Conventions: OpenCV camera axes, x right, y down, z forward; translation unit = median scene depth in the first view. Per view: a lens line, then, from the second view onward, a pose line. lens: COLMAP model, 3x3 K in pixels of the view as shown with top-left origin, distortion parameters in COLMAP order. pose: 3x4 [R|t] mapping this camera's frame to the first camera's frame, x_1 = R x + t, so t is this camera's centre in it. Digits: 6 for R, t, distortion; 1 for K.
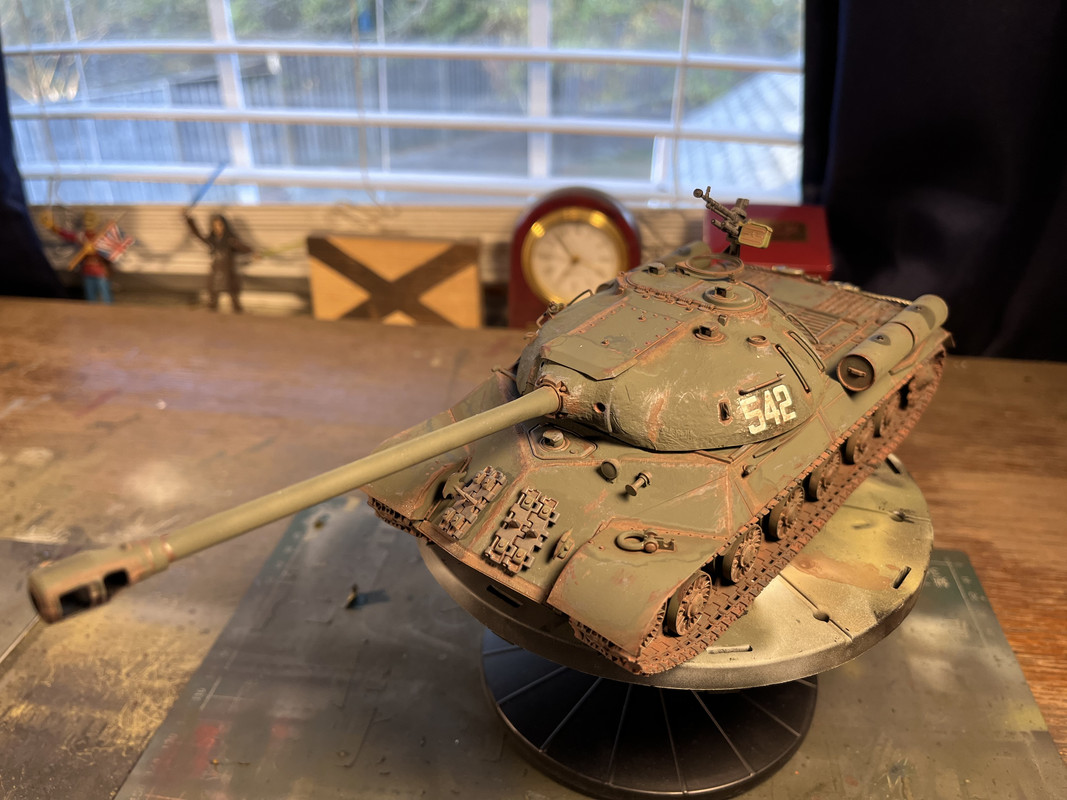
lens RADIAL K [[845.4, 0, 524.5], [0, 845.4, 389.6], [0, 0, 1]] dist [0.028022, -0.078173]
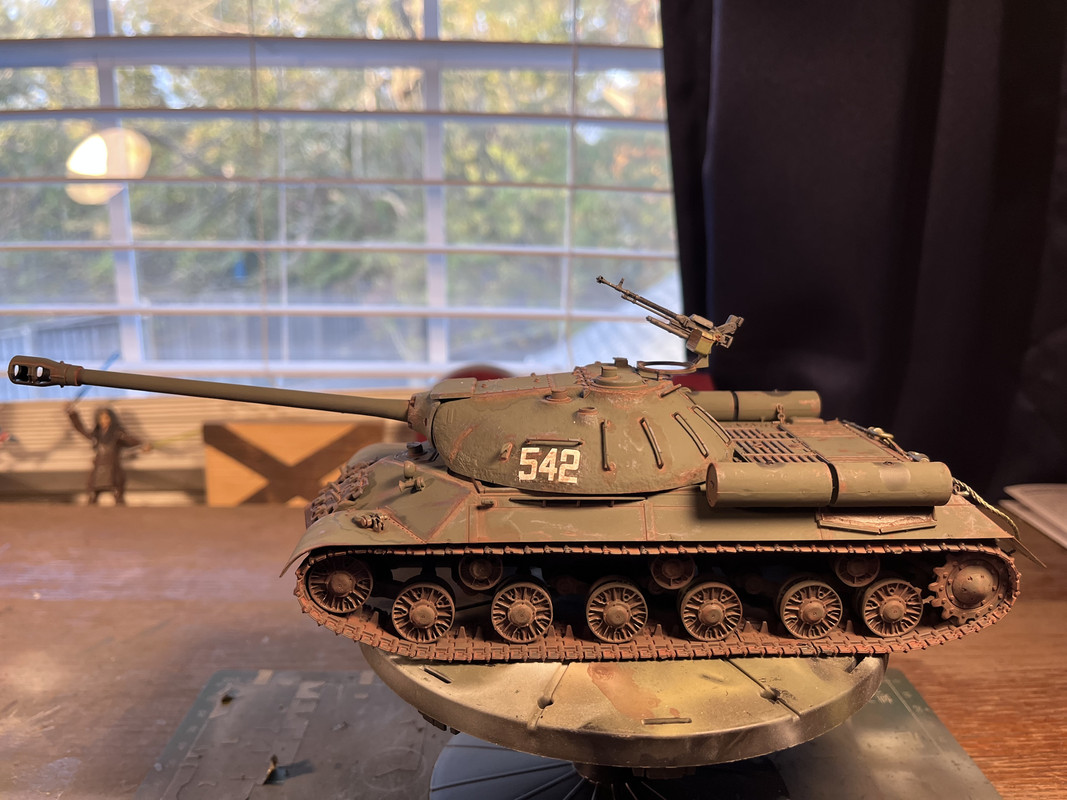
lens RADIAL K [[845.4, 0, 530.3], [0, 845.4, 390.8], [0, 0, 1]] dist [0.028022, -0.078173]
pose [[0.987384, -0.026199, 0.156160, -0.052518], [0.067135, 0.962451, -0.263022, 0.092481], [-0.143406, 0.270188, 0.952068, 0.013548]]
